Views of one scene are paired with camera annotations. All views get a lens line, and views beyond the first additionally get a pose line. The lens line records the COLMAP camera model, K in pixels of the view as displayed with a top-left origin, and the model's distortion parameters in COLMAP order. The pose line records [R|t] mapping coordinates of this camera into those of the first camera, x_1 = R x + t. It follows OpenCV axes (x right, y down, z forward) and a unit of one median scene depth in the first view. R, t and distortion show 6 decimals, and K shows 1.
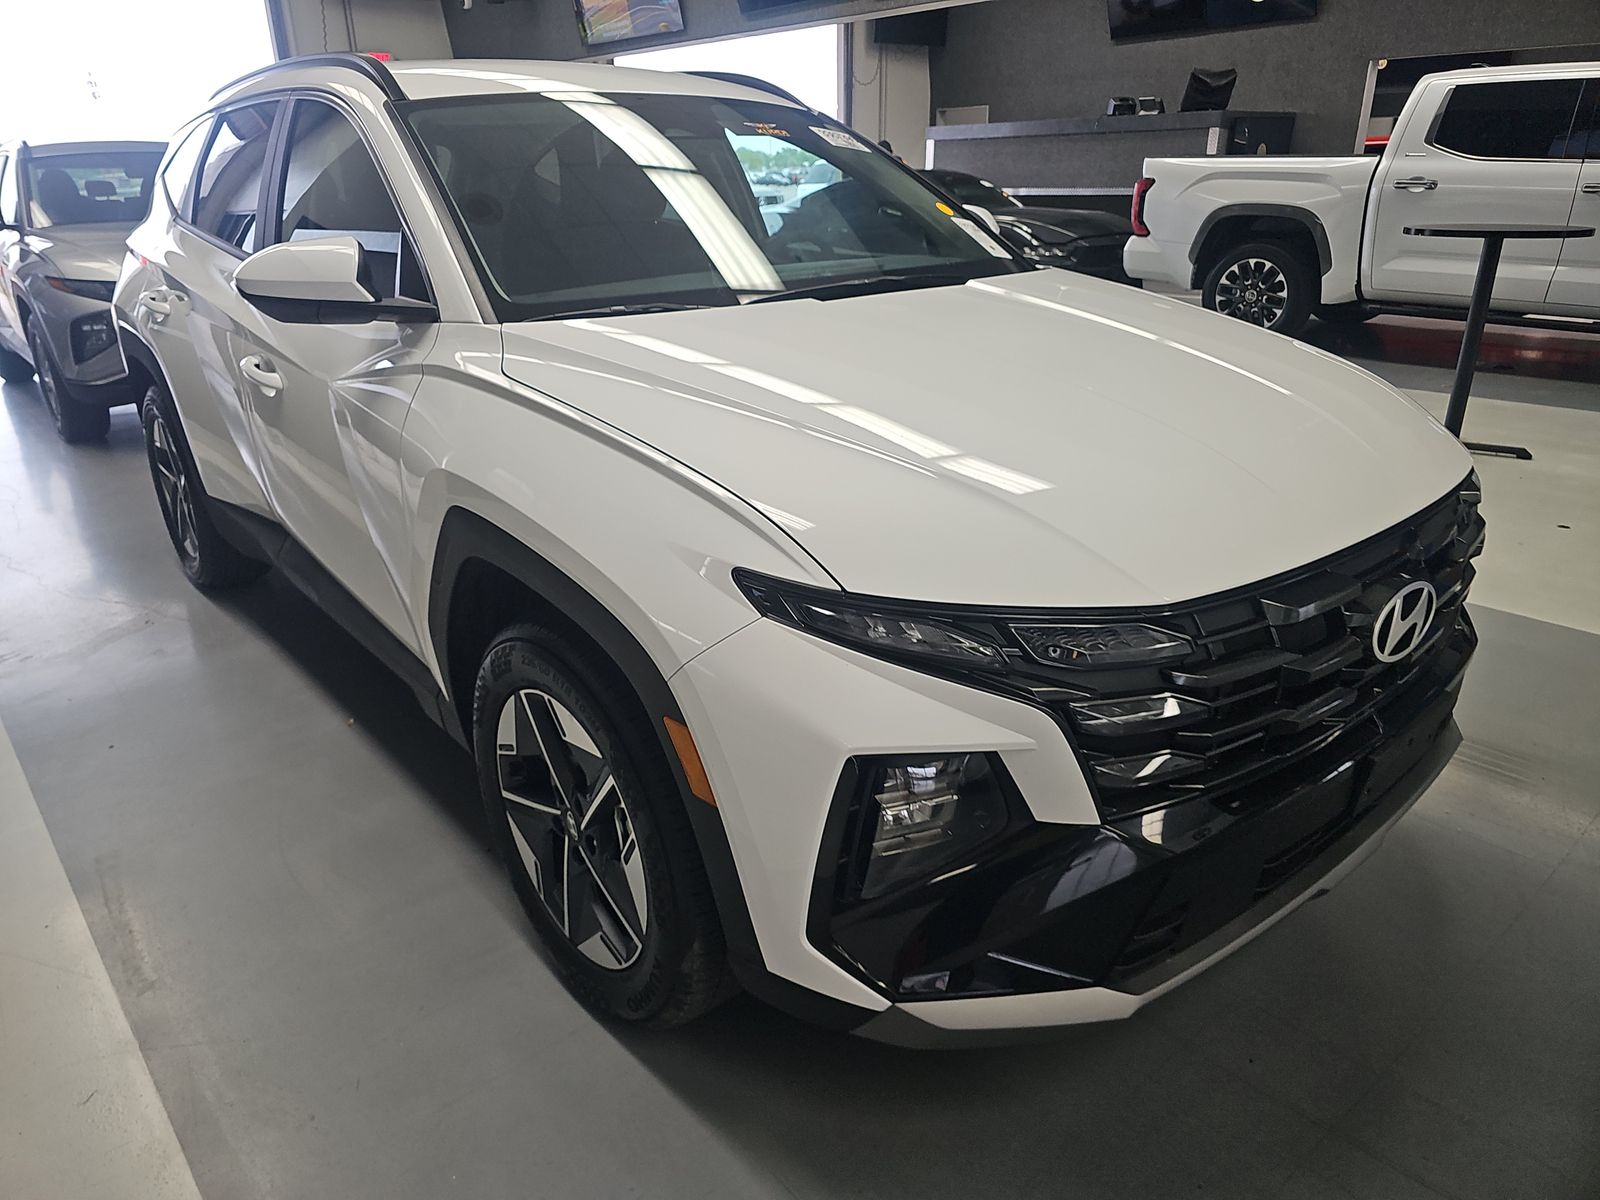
lens RADIAL K [[1069.9, 0, 800.0], [0, 1069.9, 600.0], [0, 0, 1]] dist [-0.001665, -0.002022]
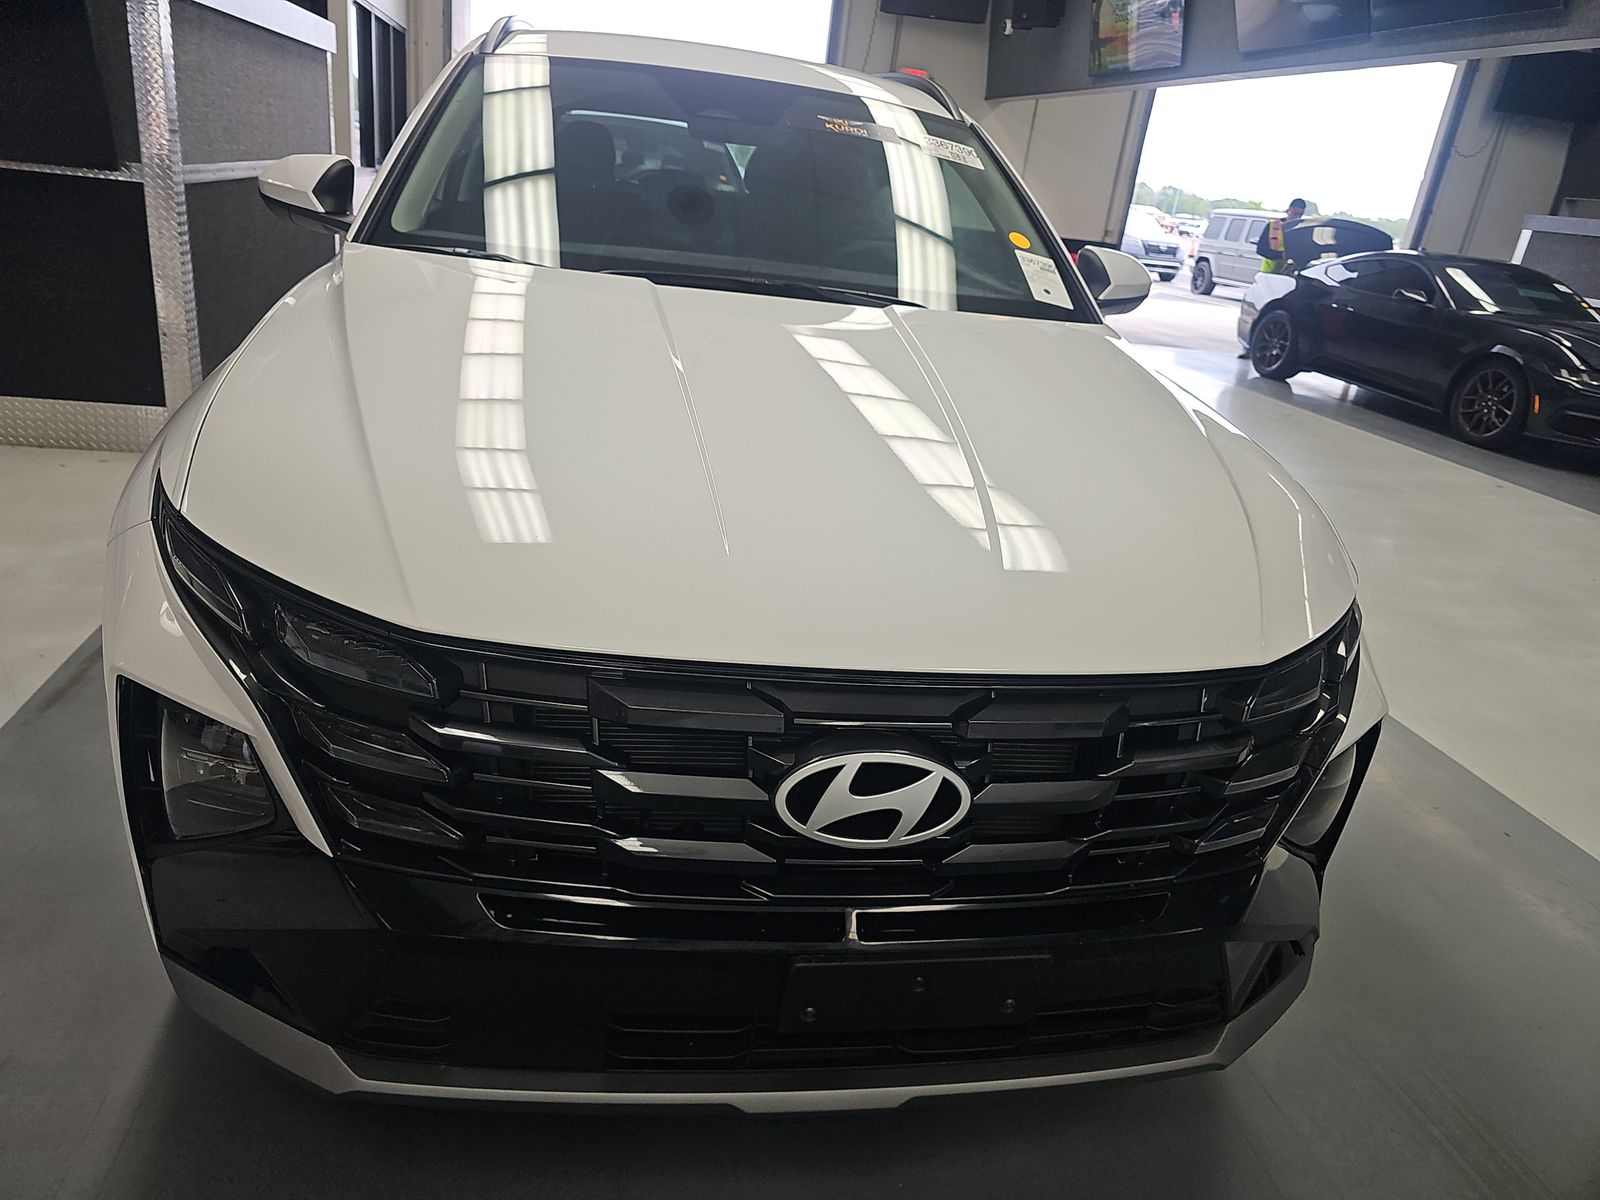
lens RADIAL K [[1069.9, 0, 800.0], [0, 1069.9, 600.0], [0, 0, 1]] dist [-0.001665, -0.002022]
pose [[0.849840, 0.303090, -0.431171, 0.123376], [-0.314872, 0.948029, 0.045798, -0.019804], [0.422644, 0.096842, 0.901107, 0.046381]]
